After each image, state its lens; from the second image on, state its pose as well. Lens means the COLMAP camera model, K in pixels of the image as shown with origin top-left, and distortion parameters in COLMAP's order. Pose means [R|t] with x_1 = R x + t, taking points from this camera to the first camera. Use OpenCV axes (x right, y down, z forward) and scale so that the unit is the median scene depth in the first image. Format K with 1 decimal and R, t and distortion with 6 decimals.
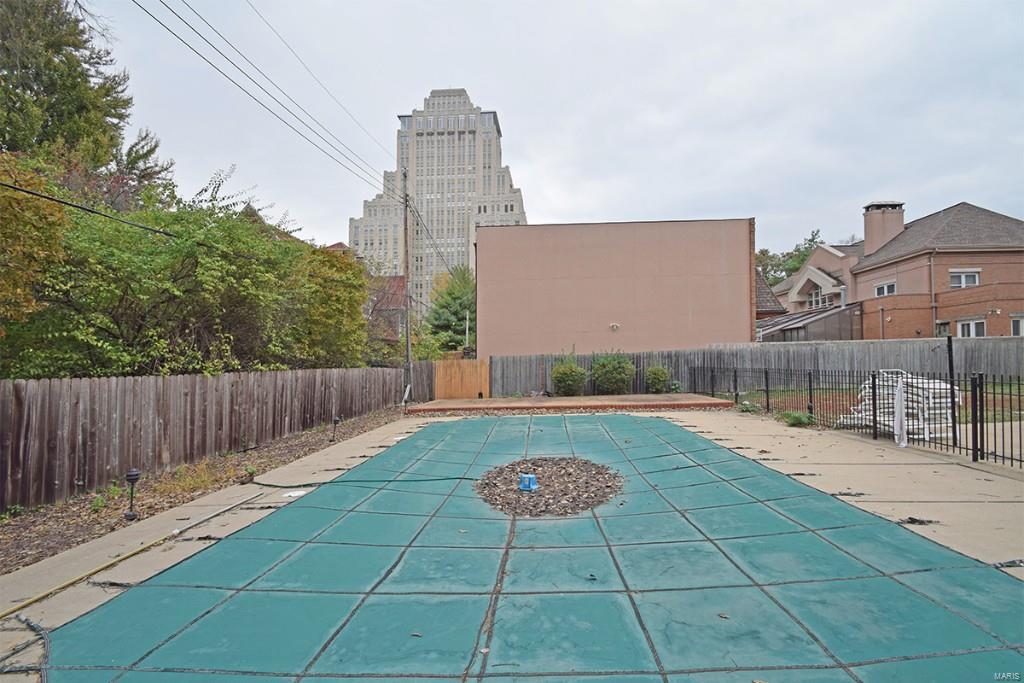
lens RADIAL K [[506.2, 0, 509.9], [0, 506.2, 345.8], [0, 0, 1]] dist [-0.004111, -0.008523]
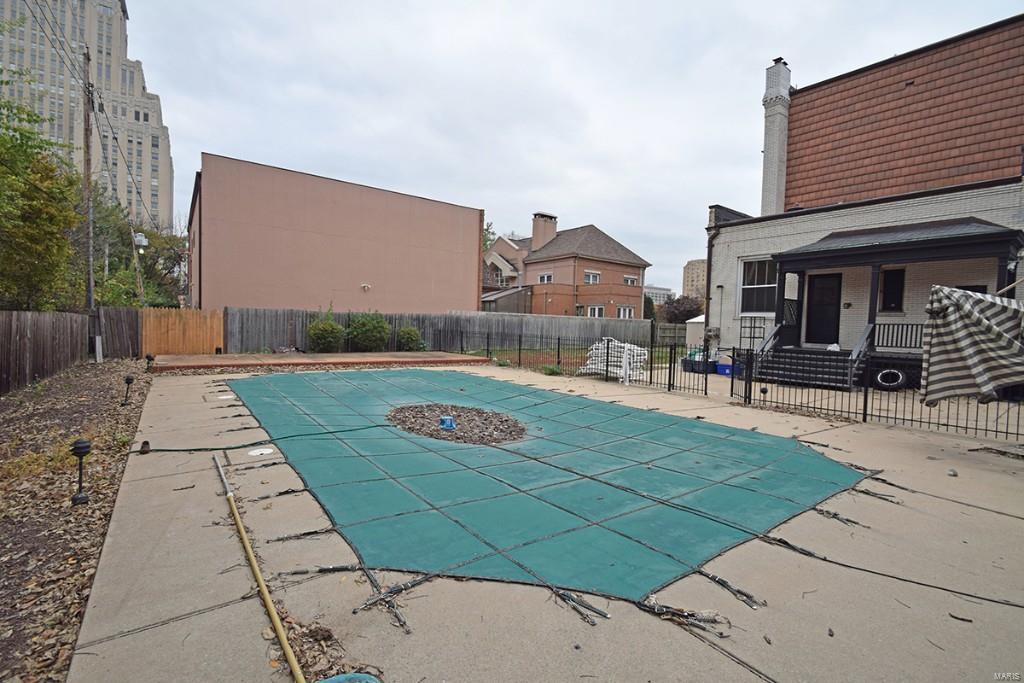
lens RADIAL K [[506.2, 0, 509.1], [0, 506.2, 343.0], [0, 0, 1]] dist [-0.004111, -0.008523]
pose [[0.759242, 0.023404, 0.650387, -0.260060], [-0.072494, 0.996175, 0.048780, 0.004534], [-0.646758, -0.084185, 0.758035, 0.002501]]
